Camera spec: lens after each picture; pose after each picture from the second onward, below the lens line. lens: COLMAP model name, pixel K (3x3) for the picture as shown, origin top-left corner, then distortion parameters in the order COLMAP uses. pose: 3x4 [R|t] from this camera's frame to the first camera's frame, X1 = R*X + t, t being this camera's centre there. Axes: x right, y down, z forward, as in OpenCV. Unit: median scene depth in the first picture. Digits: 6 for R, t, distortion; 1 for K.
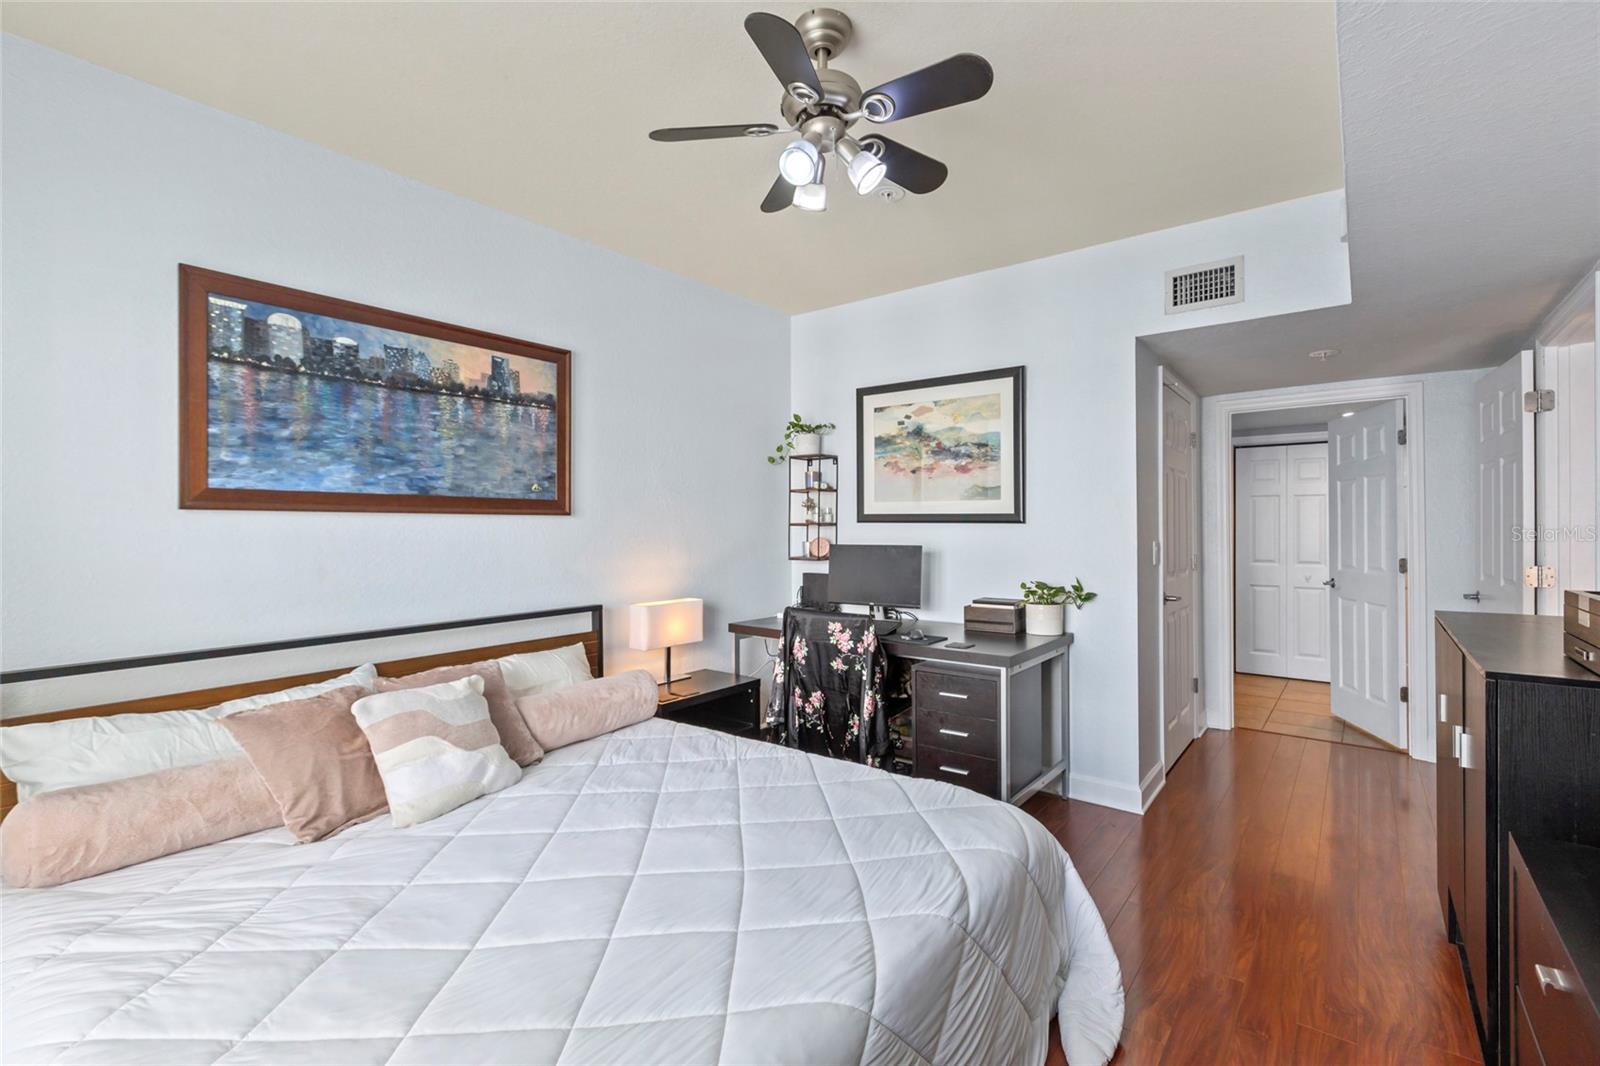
lens RADIAL K [[718.6, 0, 815.0], [0, 718.6, 530.5], [0, 0, 1]] dist [0.005663, 0.000025]
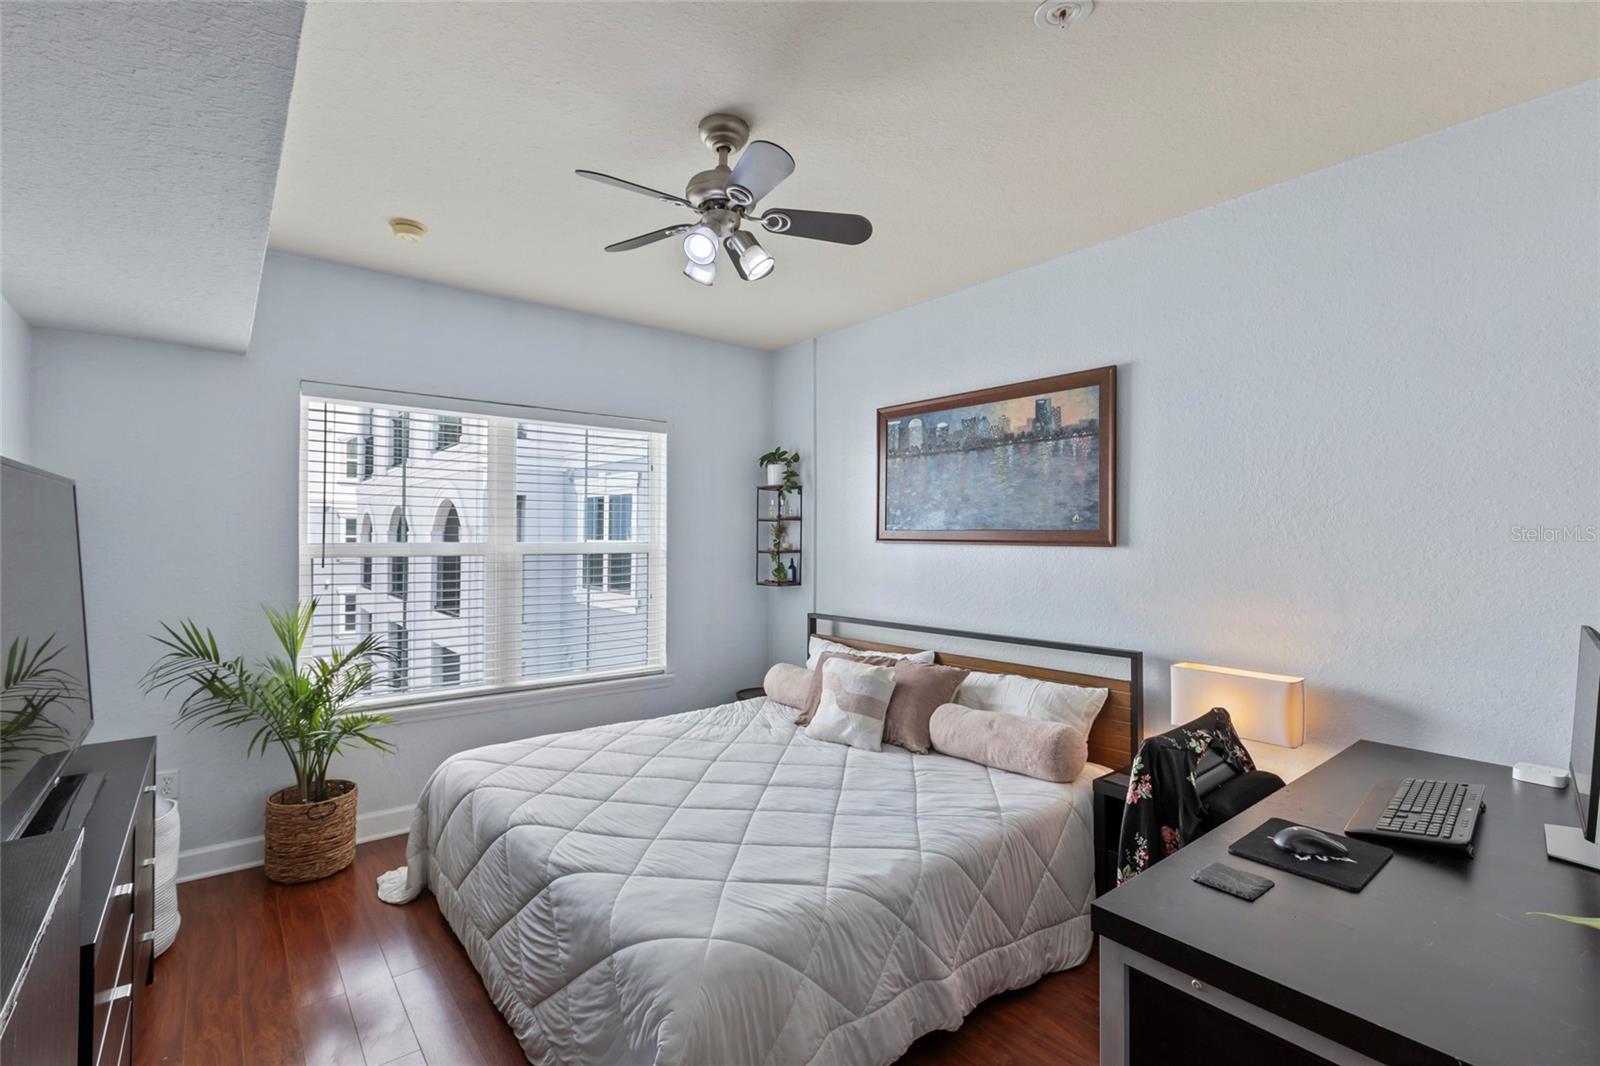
lens RADIAL K [[718.6, 0, 811.1], [0, 718.6, 534.3], [0, 0, 1]] dist [0.005663, 0.000025]
pose [[-0.224851, -0.015861, -0.974264, 0.688995], [-0.023966, 0.999655, -0.010743, -0.019552], [0.974098, 0.020933, -0.225153, 0.917854]]
